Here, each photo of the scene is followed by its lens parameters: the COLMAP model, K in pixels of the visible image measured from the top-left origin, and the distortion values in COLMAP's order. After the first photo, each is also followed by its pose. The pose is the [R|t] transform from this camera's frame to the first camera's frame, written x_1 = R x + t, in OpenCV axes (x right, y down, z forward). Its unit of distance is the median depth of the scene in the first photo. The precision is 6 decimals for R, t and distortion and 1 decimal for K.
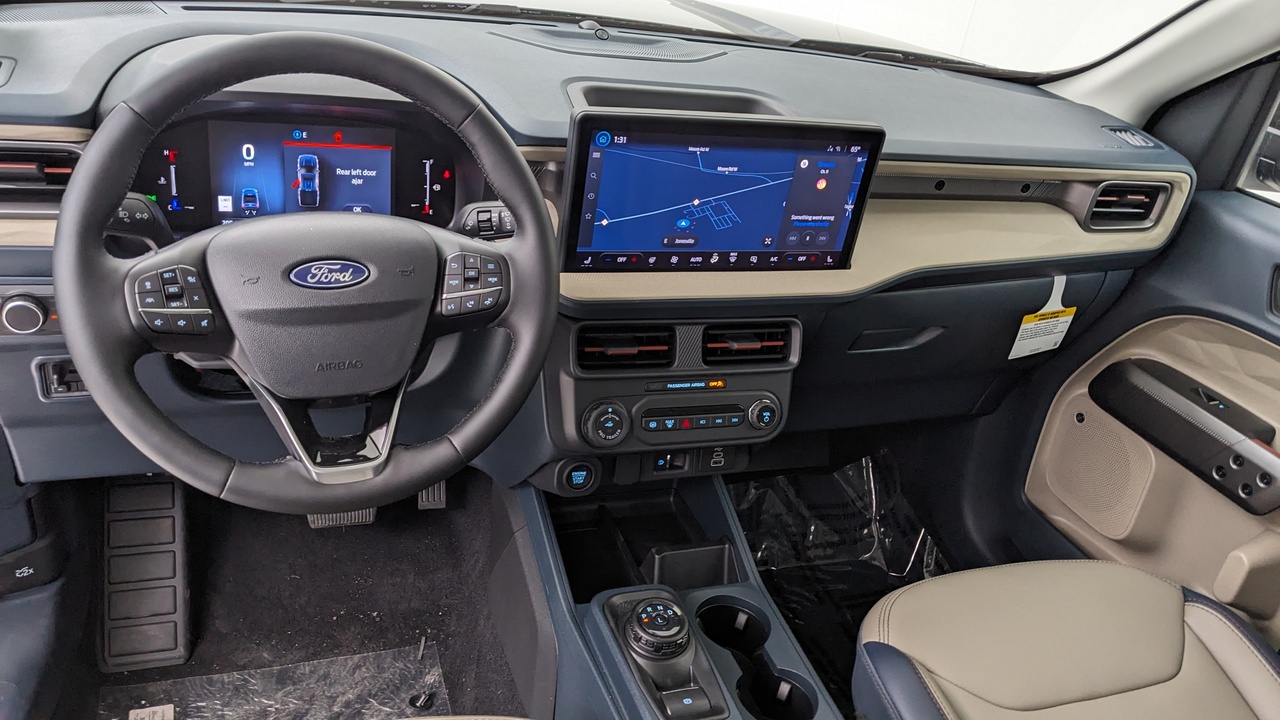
lens RADIAL K [[1007.0, 0, 654.9], [0, 1007.0, 367.6], [0, 0, 1]] dist [0.074066, -0.084537]
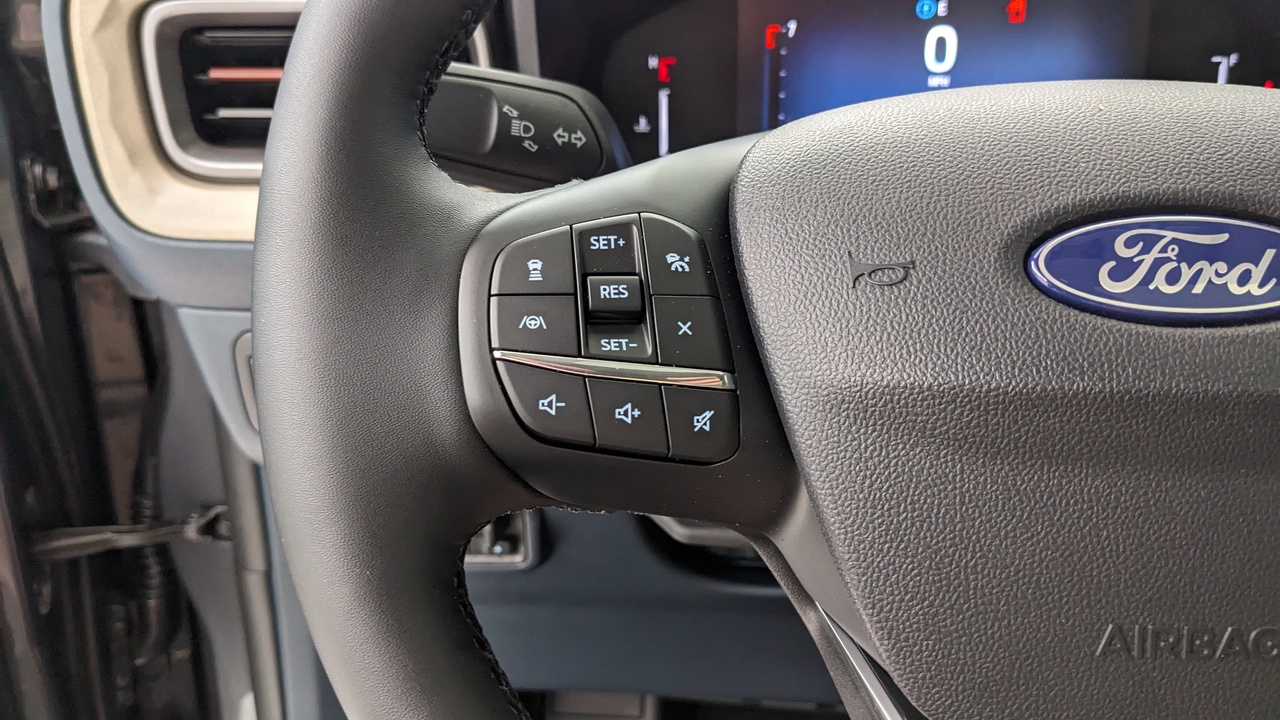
lens RADIAL K [[1032.9, 0, 641.8], [0, 1032.9, 355.9], [0, 0, 1]] dist [0.052300, -0.106292]
pose [[0.901662, 0.013380, -0.432234, -0.239422], [-0.063864, 0.992681, -0.102495, -0.025841], [0.427699, 0.120021, 0.895918, 0.522080]]
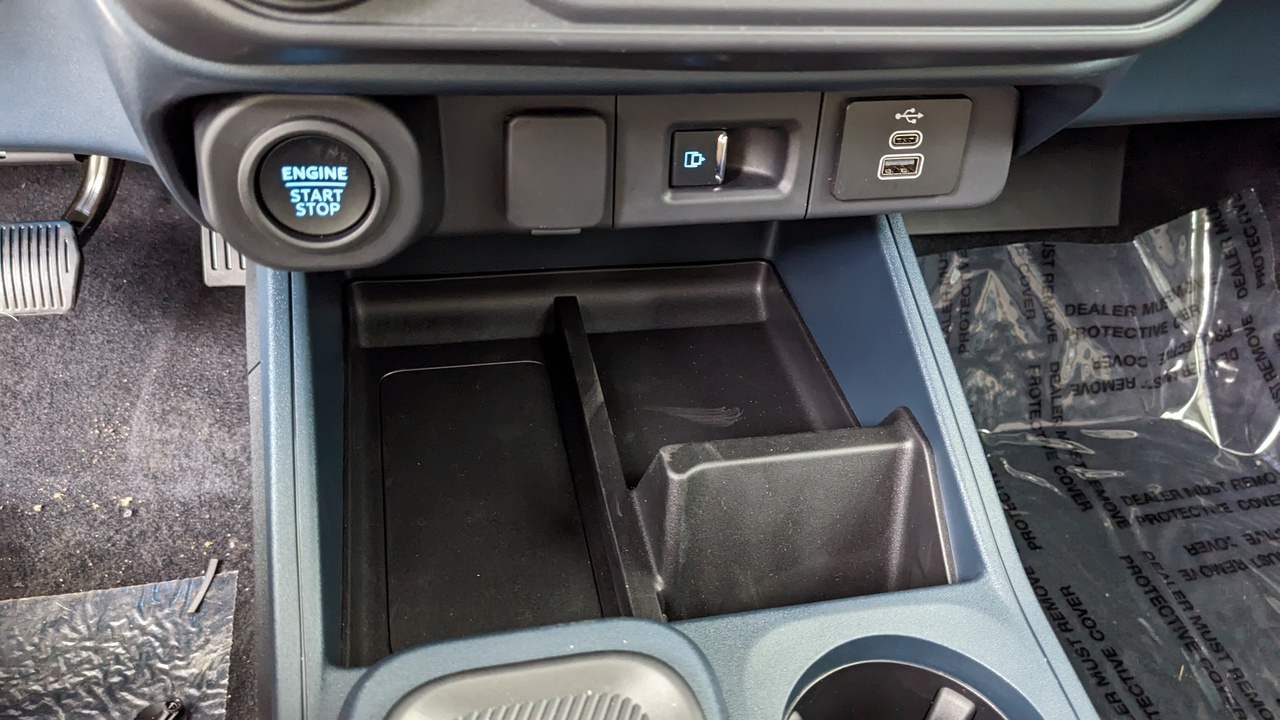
lens RADIAL K [[1016.7, 0, 657.2], [0, 1016.7, 360.2], [0, 0, 1]] dist [0.056708, -0.090113]
pose [[0.989493, 0.048184, -0.136317, 0.042037], [-0.018200, 0.976844, 0.213175, 0.099160], [0.143432, -0.208454, 0.967457, 0.804560]]
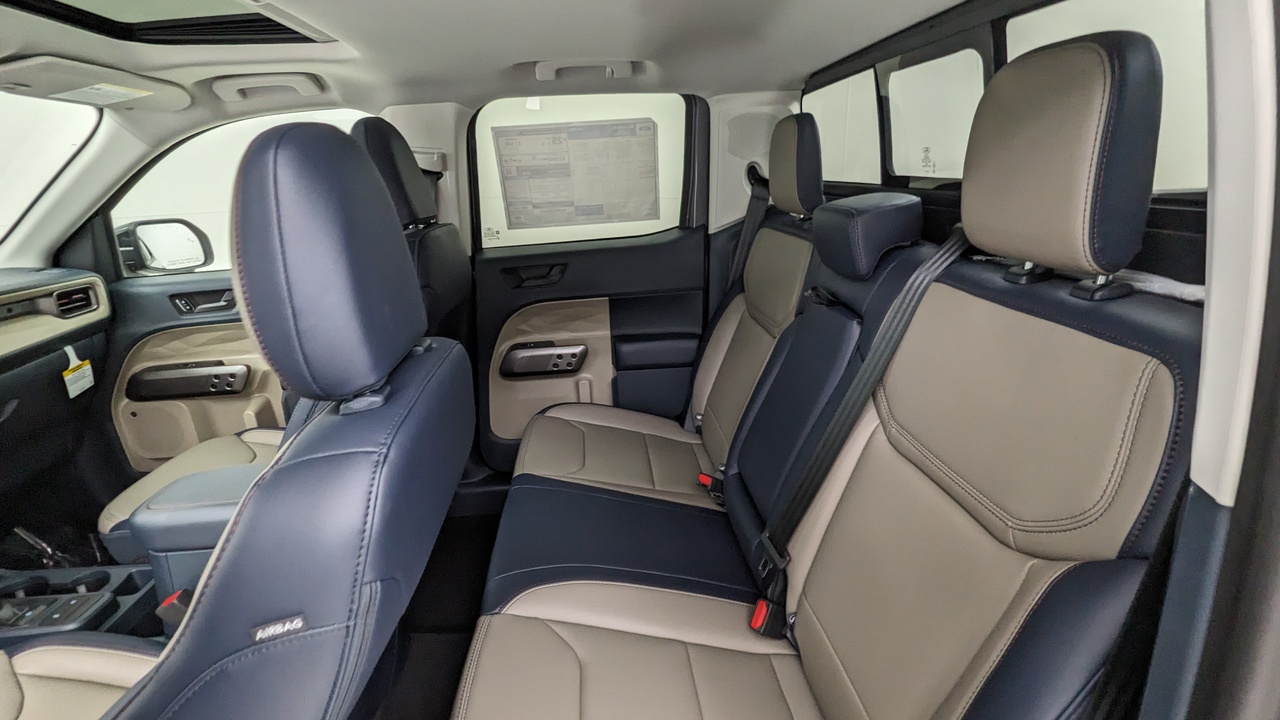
lens RADIAL K [[614.2, 0, 642.0], [0, 614.2, 359.7], [0, 0, 1]] dist [0.002925, 0.000531]
pose [[0.270406, -0.437416, 0.857641, -0.351840], [0.522990, 0.814665, 0.250604, 0.238658], [-0.808308, 0.380773, 0.449055, -0.410084]]
